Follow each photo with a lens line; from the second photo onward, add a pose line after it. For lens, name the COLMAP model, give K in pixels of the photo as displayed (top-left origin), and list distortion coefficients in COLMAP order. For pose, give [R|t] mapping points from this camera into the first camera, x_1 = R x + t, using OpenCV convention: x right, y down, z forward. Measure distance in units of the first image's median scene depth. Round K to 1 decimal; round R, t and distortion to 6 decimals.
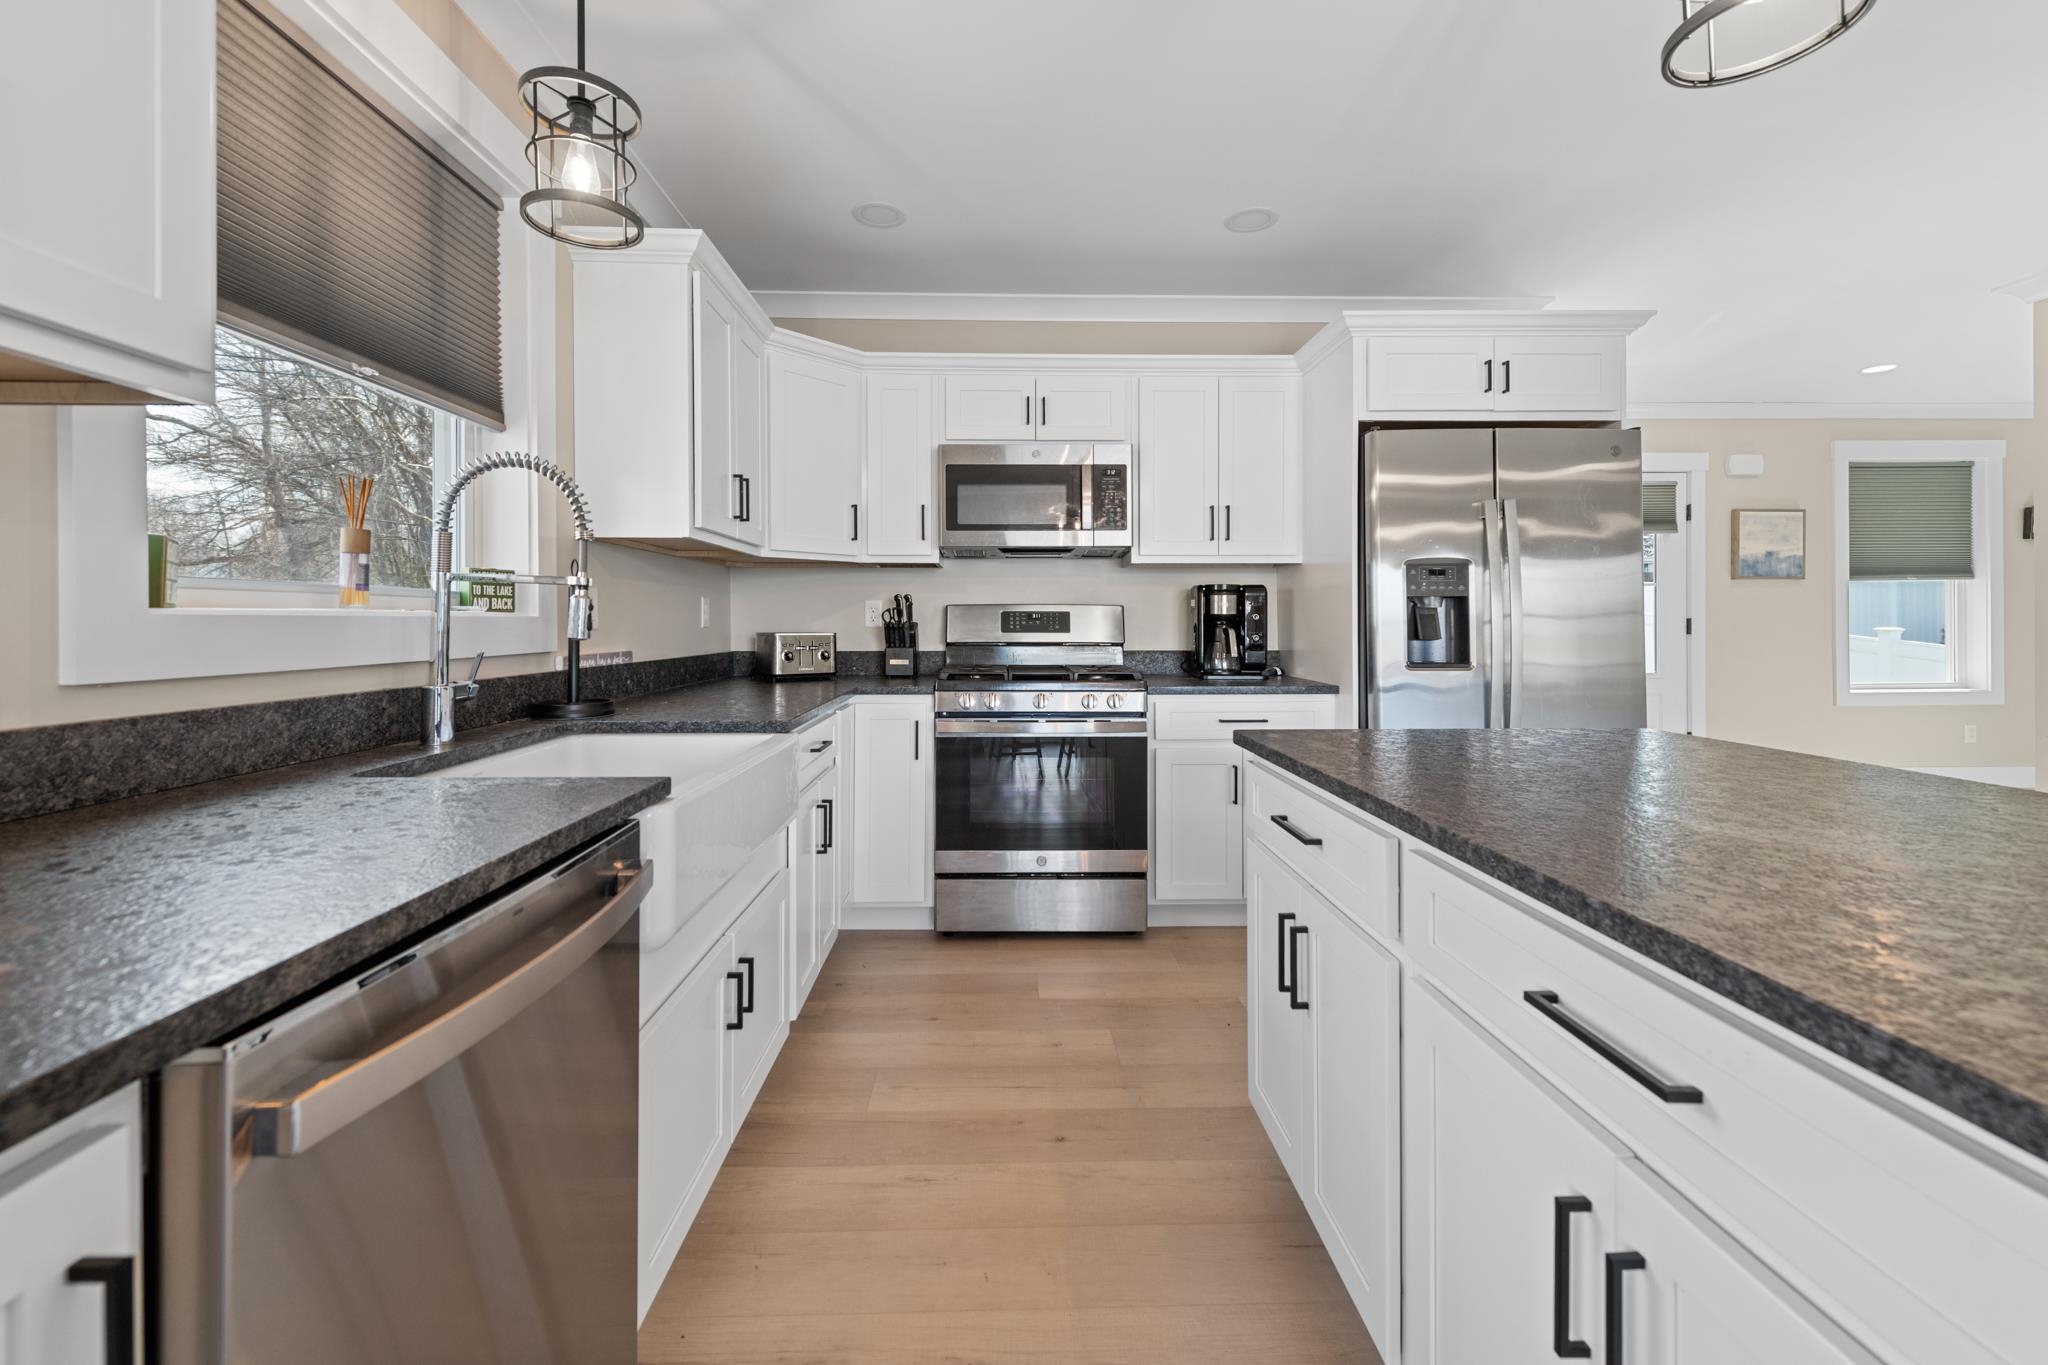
lens RADIAL K [[827.8, 0, 1027.8], [0, 827.8, 624.0], [0, 0, 1]] dist [0.002689, -0.000059]
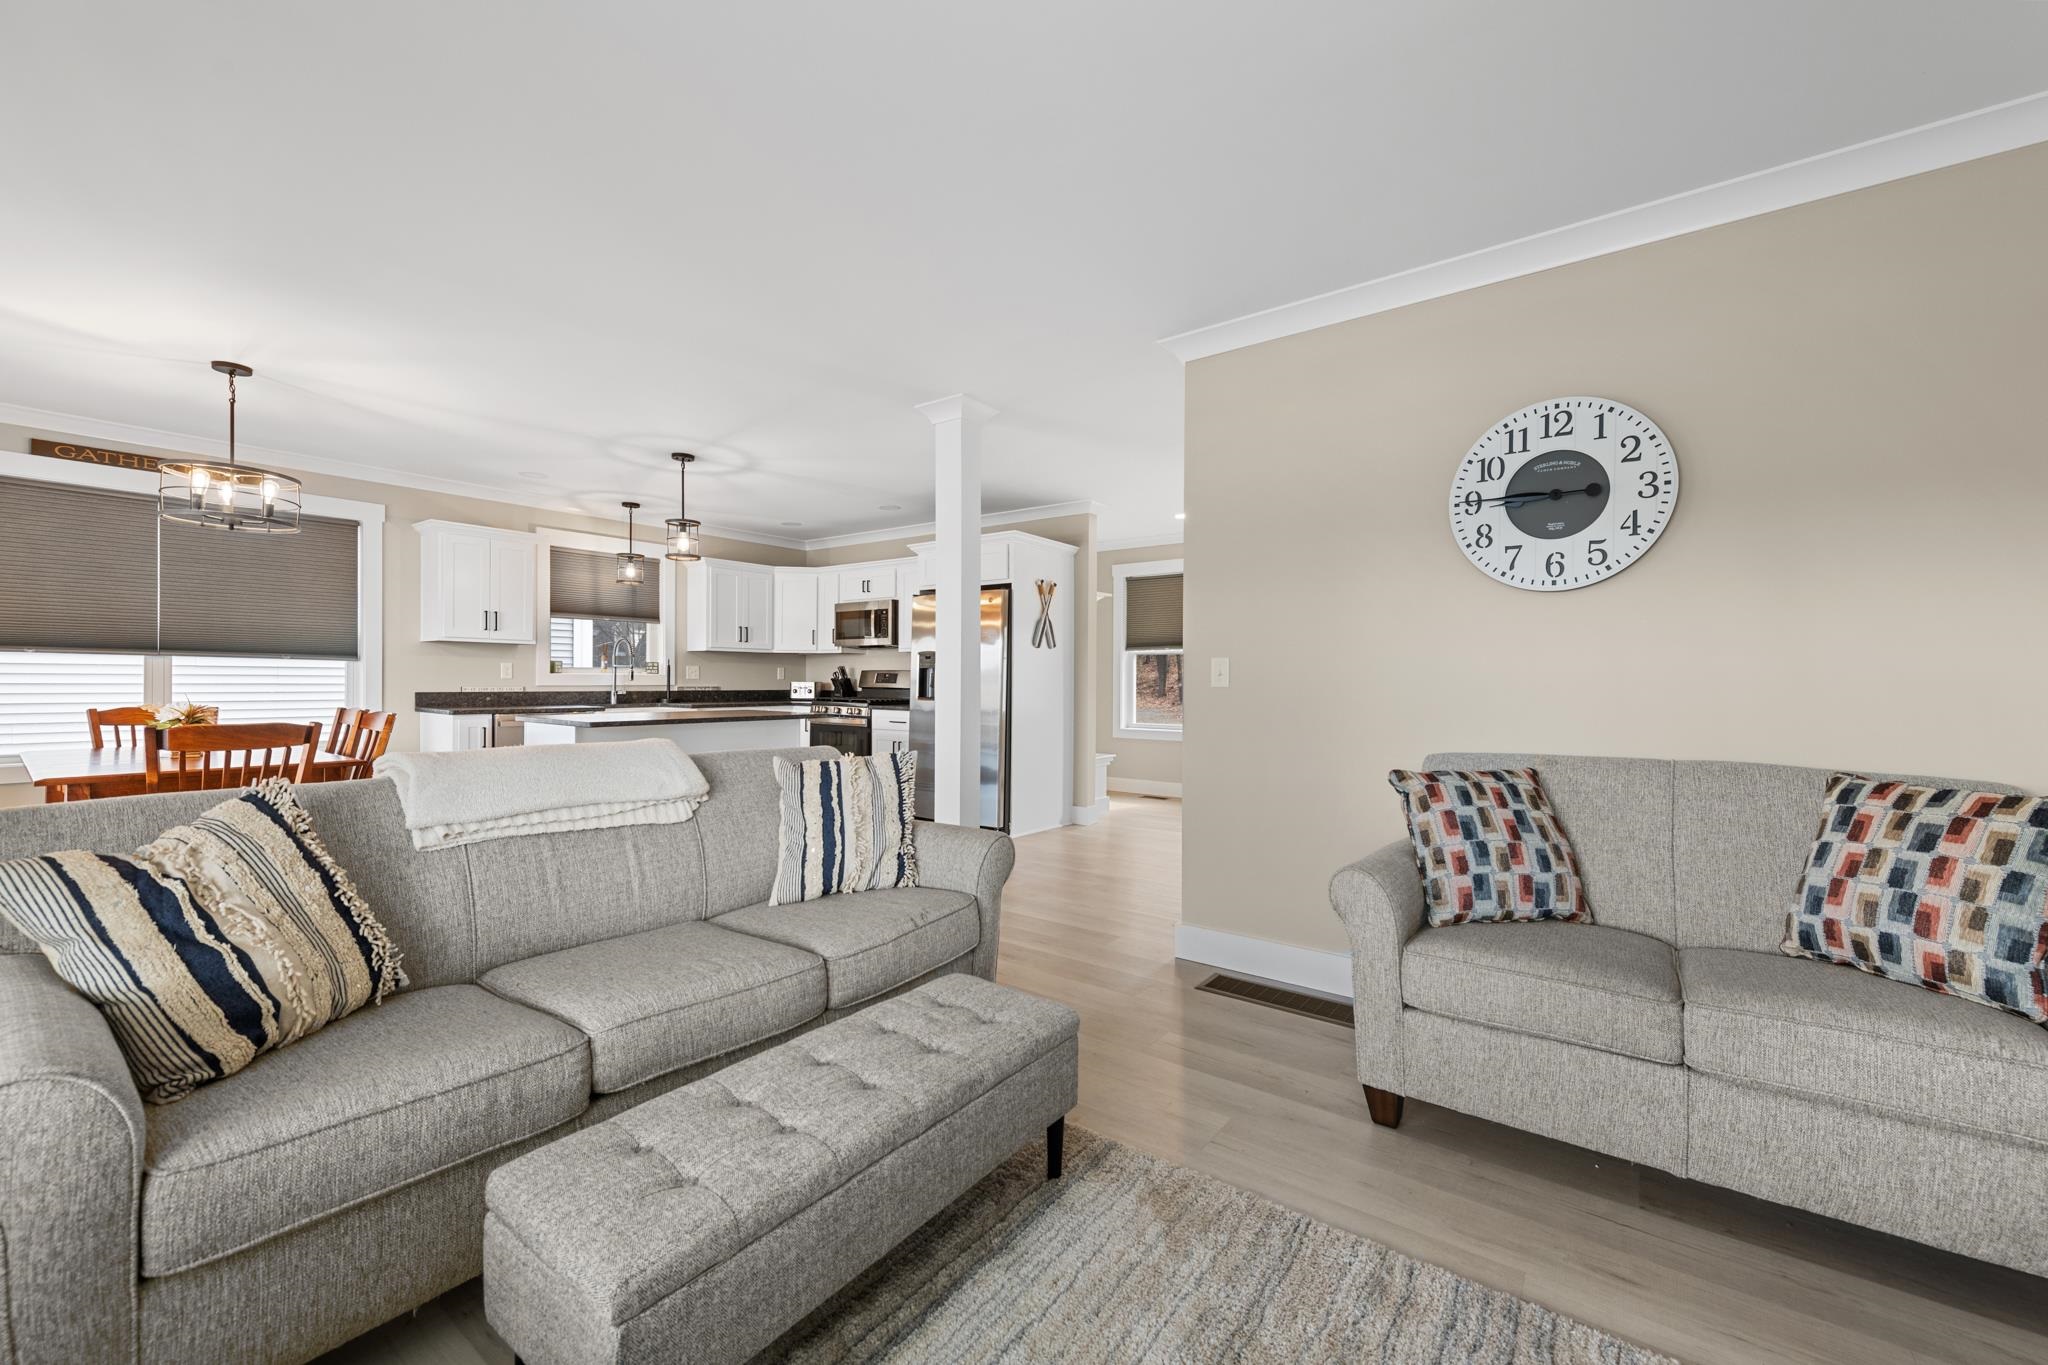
lens RADIAL K [[805.3, 0, 1054.7], [0, 805.3, 684.6], [0, 0, 1]] dist [0.001246, 0.000461]
pose [[0.796969, 0.012801, -0.603885, 1.735081], [-0.011548, 0.999916, 0.005957, -0.003990], [0.603910, 0.002226, 0.797049, -0.452276]]
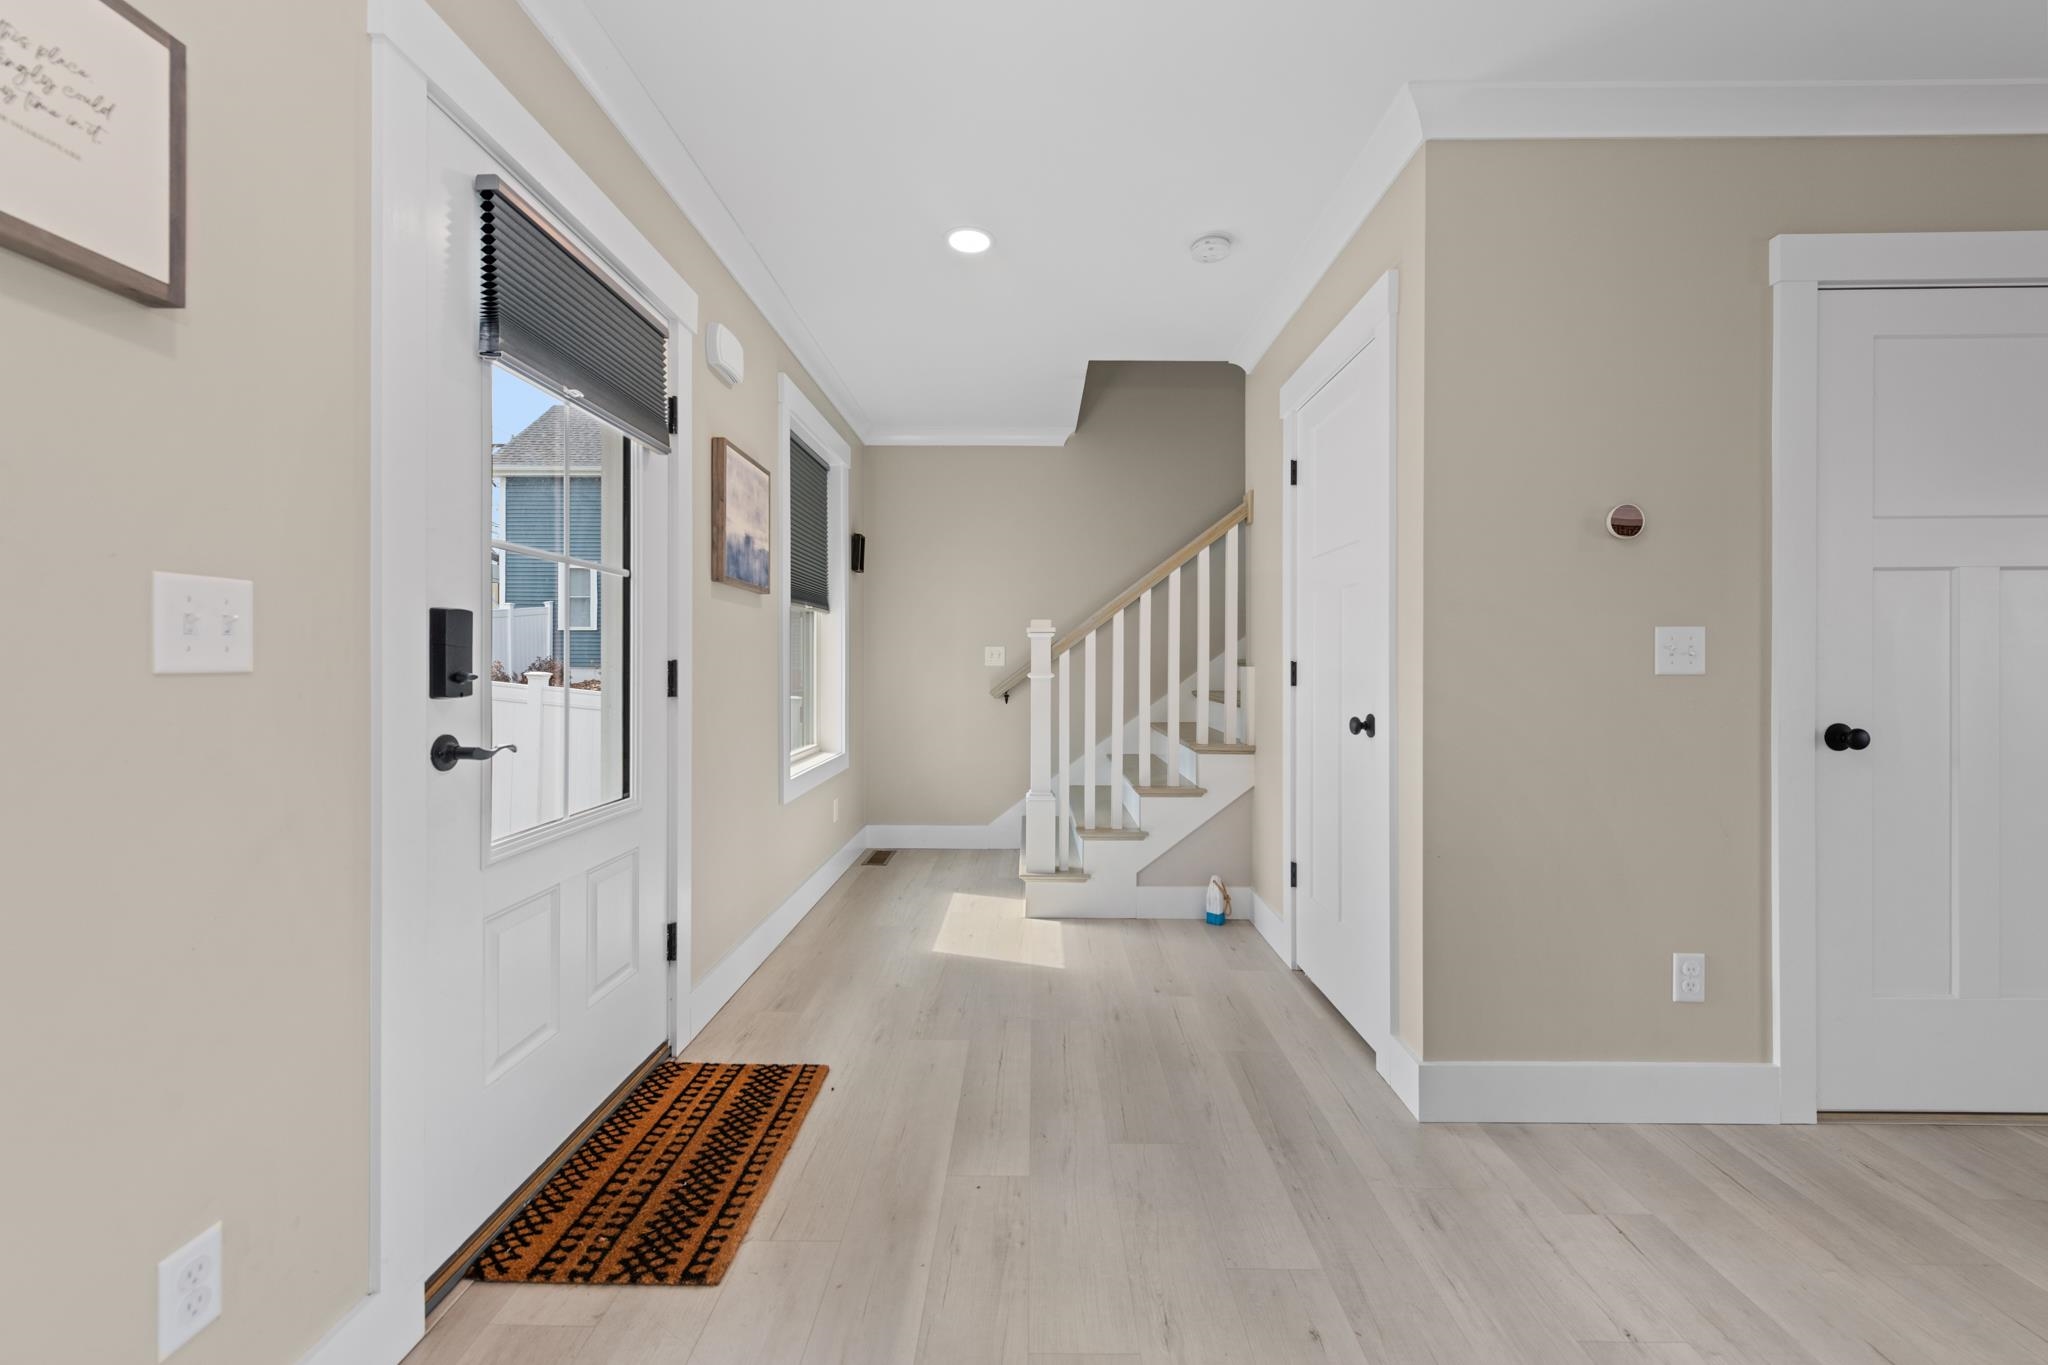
lens RADIAL K [[806.1, 0, 1026.2], [0, 806.1, 660.6], [0, 0, 1]] dist [-0.000321, -0.000267]
pose [[0.036877, 0.004050, 0.999312, 0.635642], [0.001943, 0.999990, -0.004124, -0.008058], [-0.999318, 0.002094, 0.036868, 1.320780]]
